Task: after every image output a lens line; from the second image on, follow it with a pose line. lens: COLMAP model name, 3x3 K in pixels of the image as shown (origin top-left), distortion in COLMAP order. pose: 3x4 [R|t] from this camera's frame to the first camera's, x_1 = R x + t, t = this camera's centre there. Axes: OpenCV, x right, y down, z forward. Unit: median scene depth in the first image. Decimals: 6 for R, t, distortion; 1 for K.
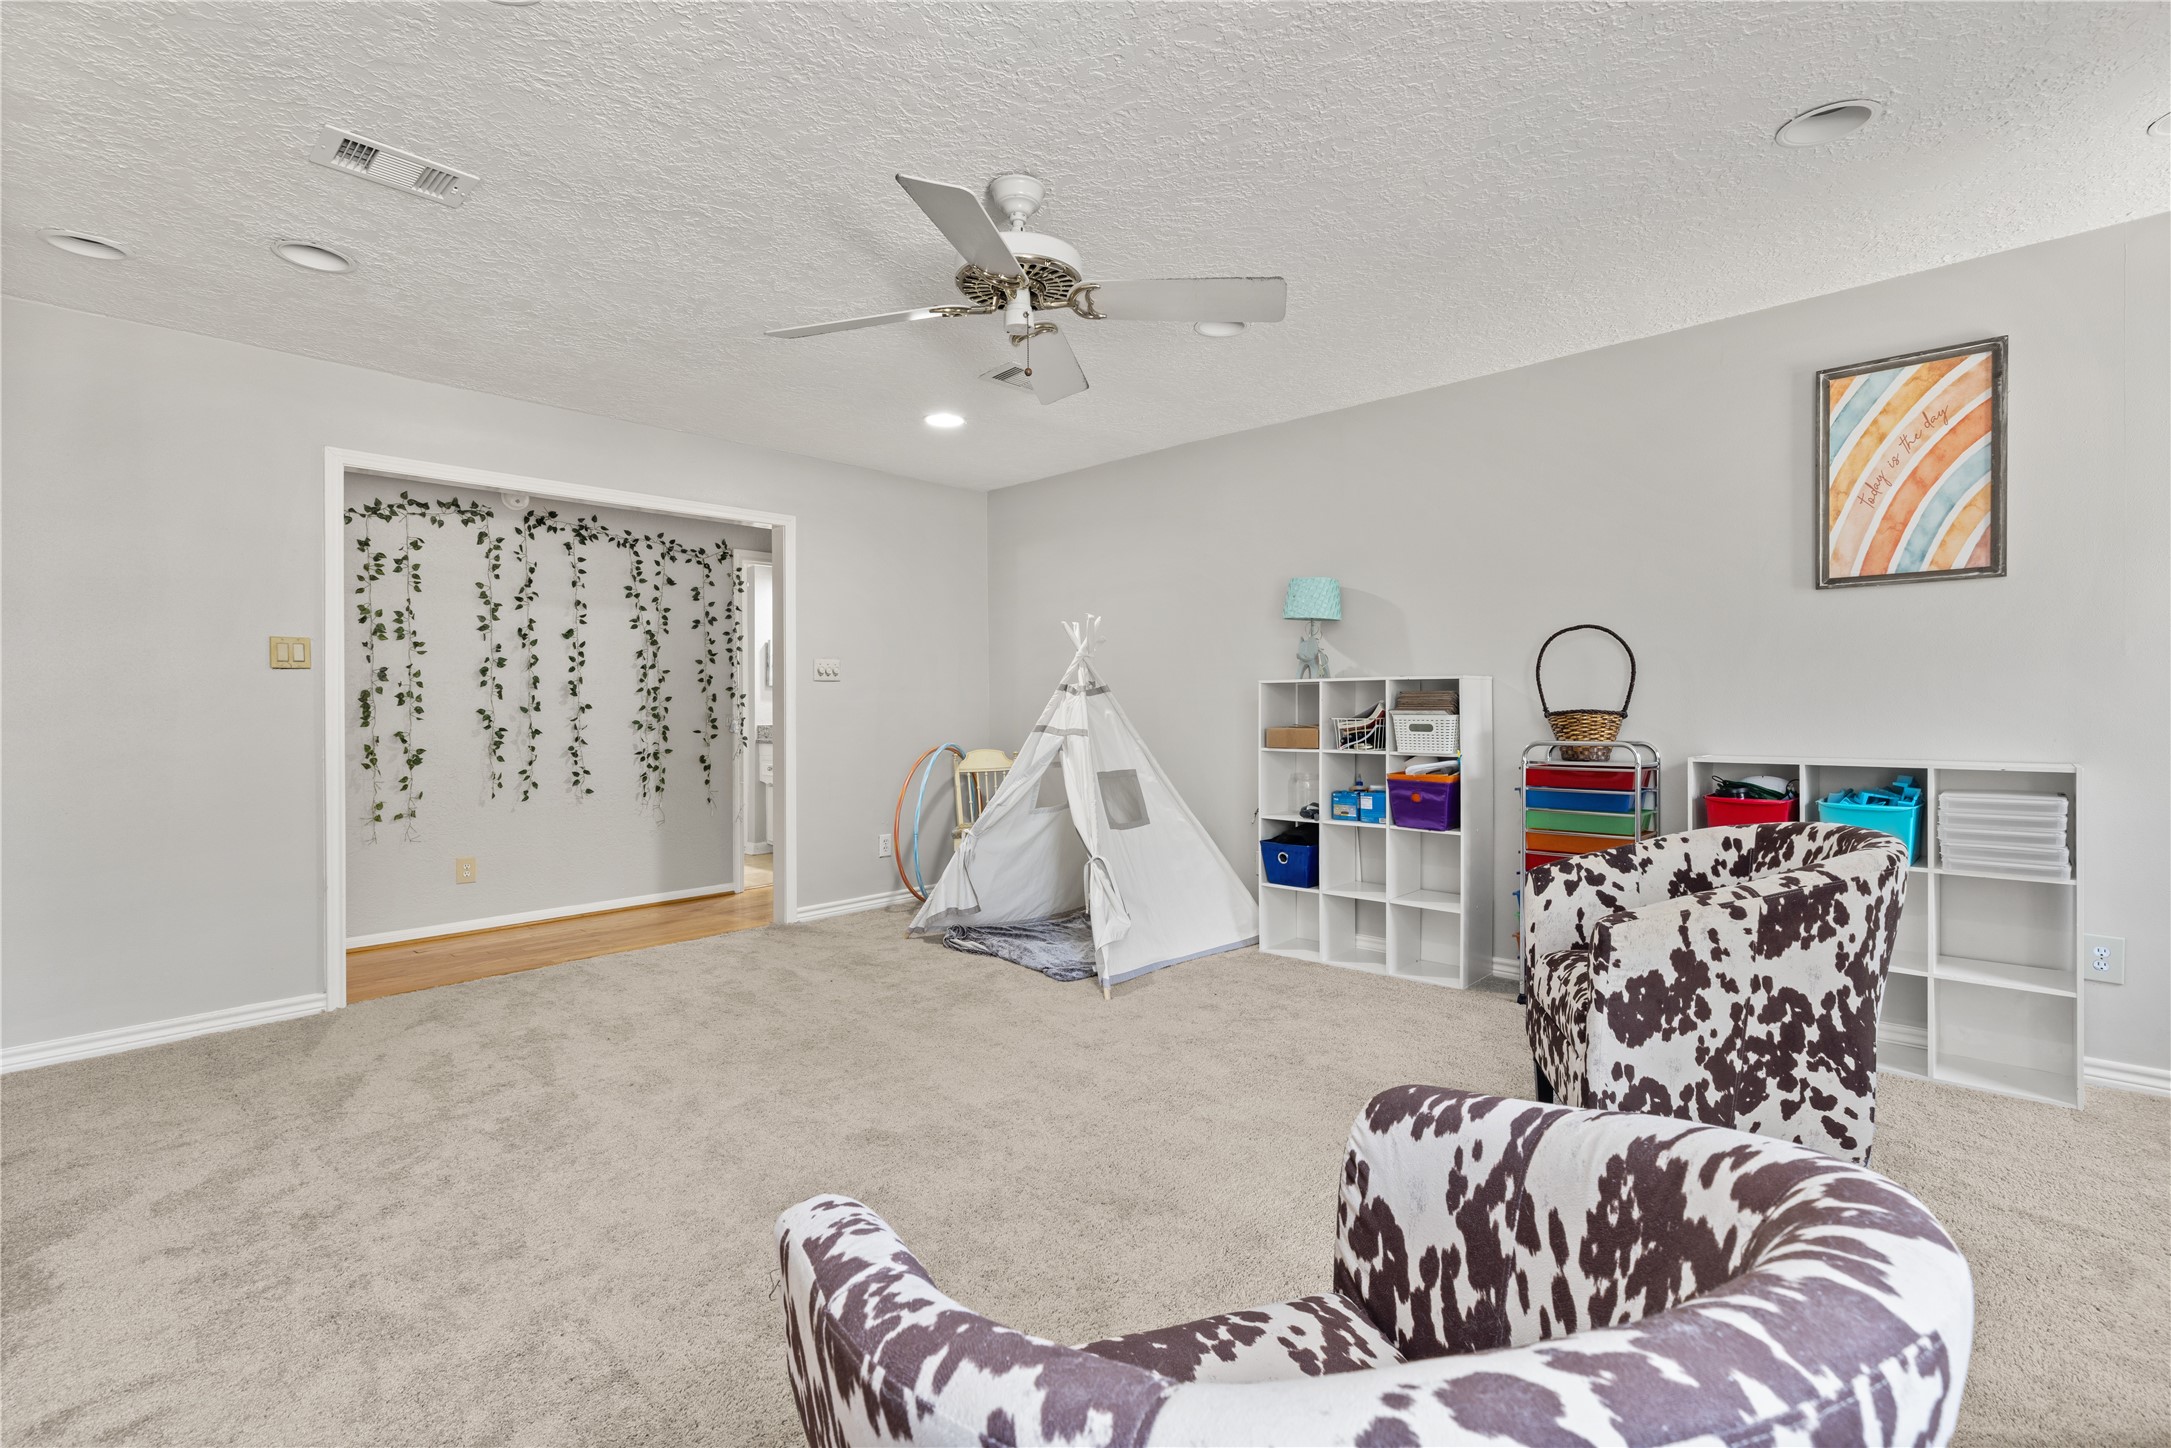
lens RADIAL K [[986.5, 0, 1086.4], [0, 986.5, 717.6], [0, 0, 1]] dist [0.006710, -0.000429]
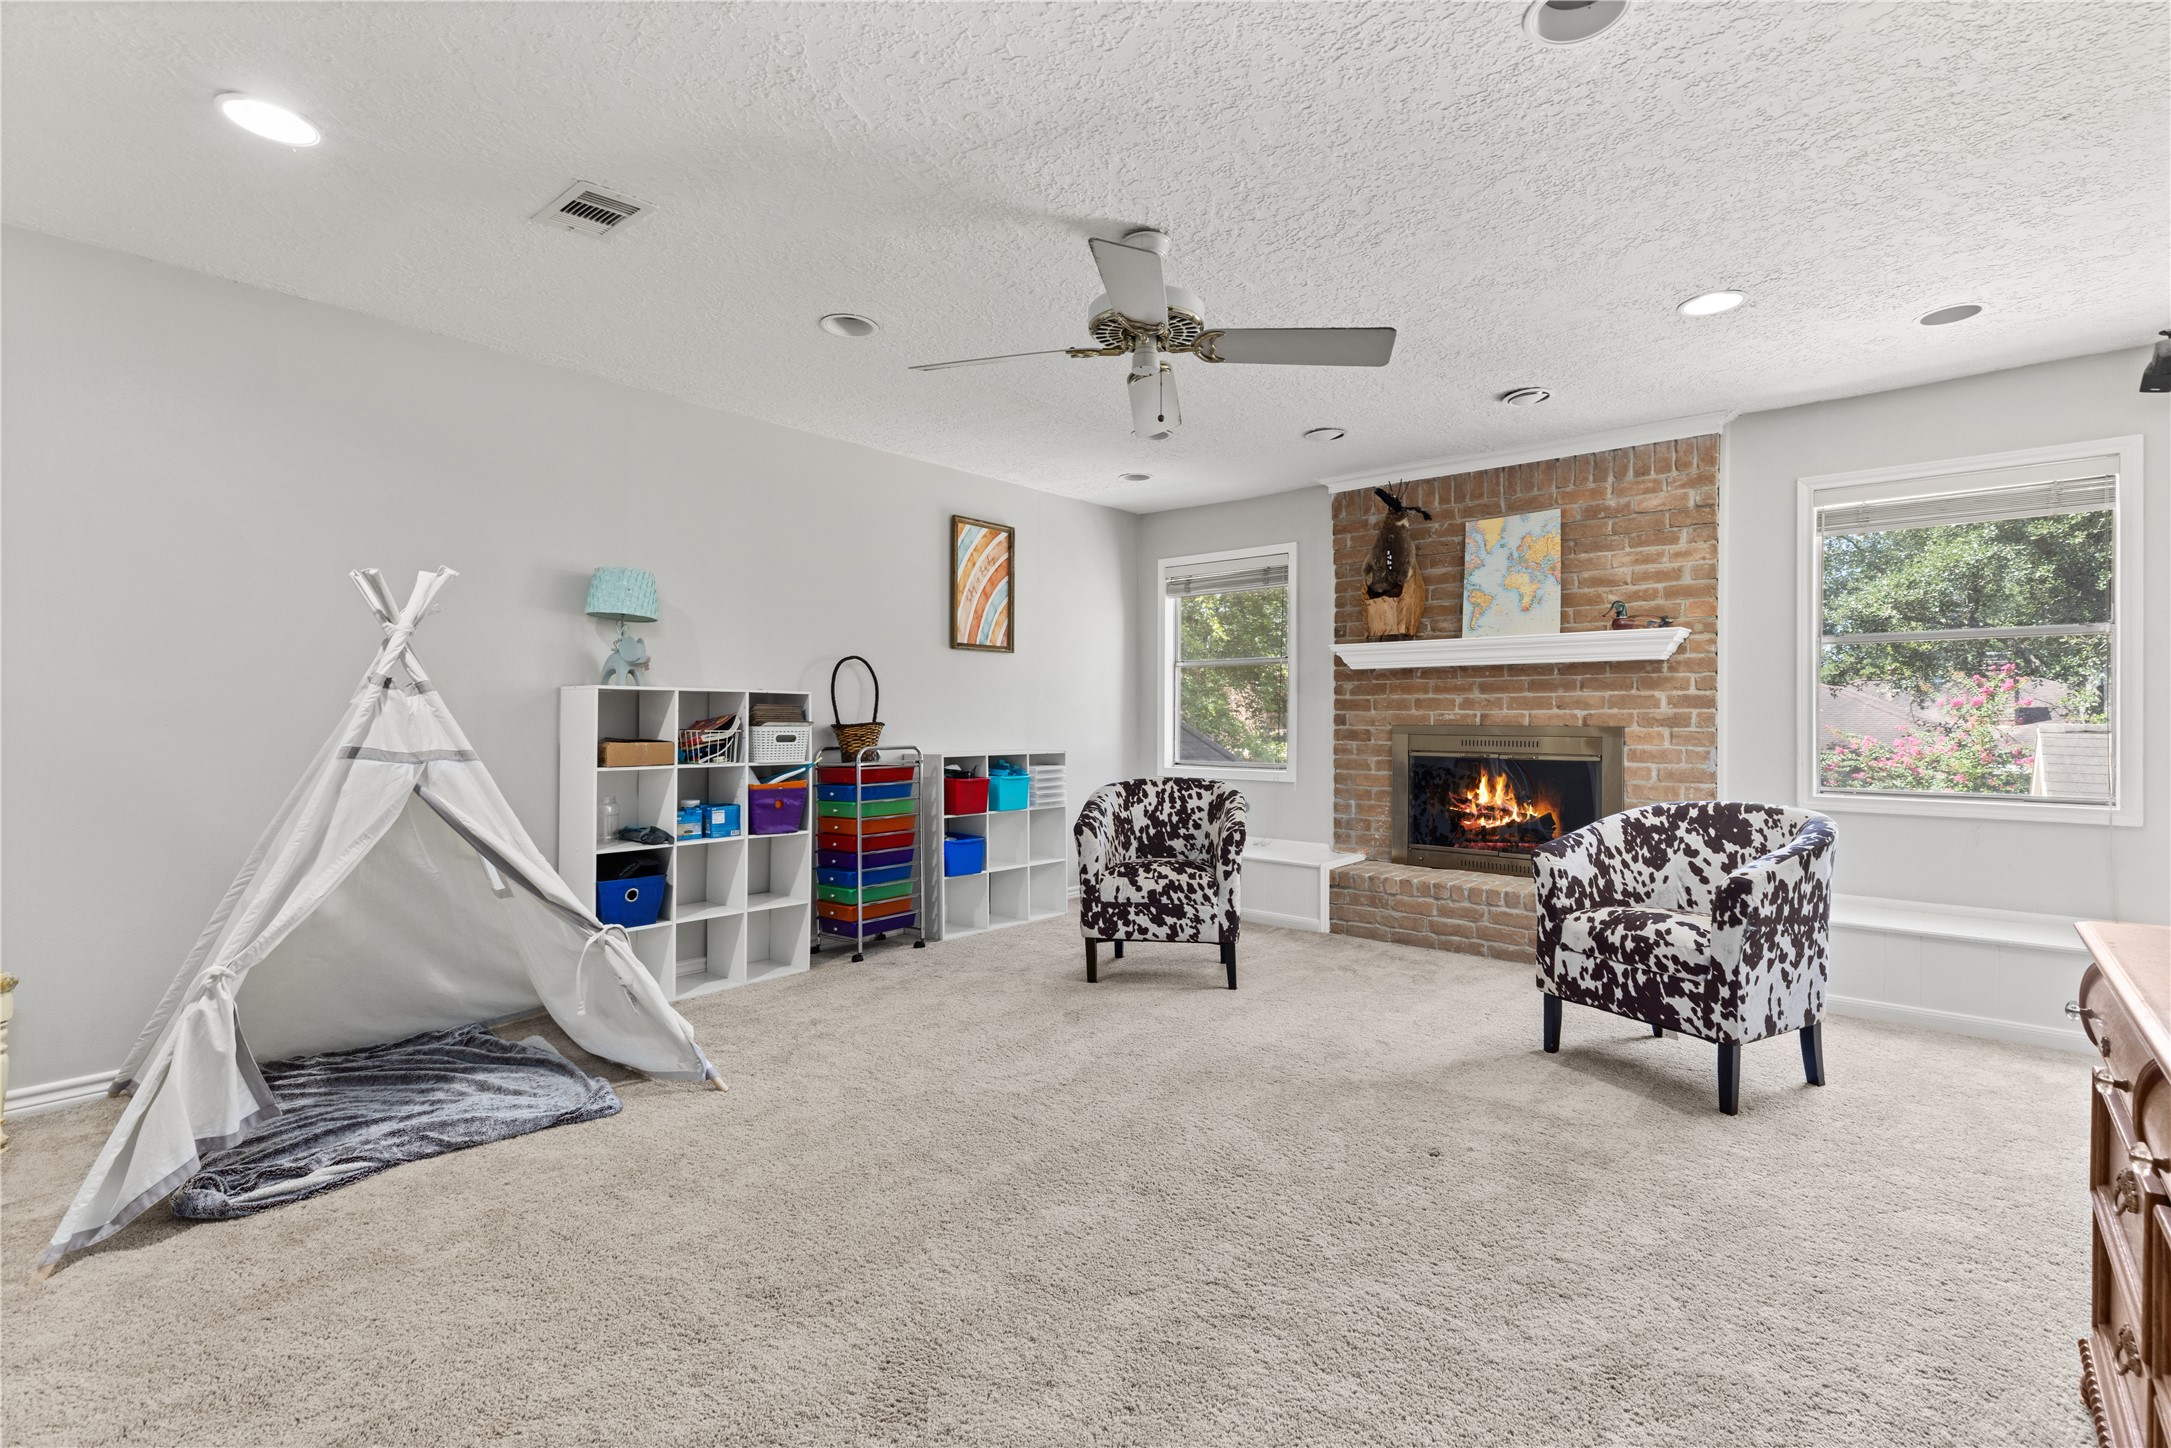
lens RADIAL K [[986.5, 0, 1086.2], [0, 986.5, 722.2], [0, 0, 1]] dist [0.006710, -0.000429]
pose [[-0.040436, 0.005194, 0.999169, -0.919440], [0.008339, 0.999953, -0.004861, 0.000297], [-0.999147, 0.008136, -0.040477, 0.882677]]
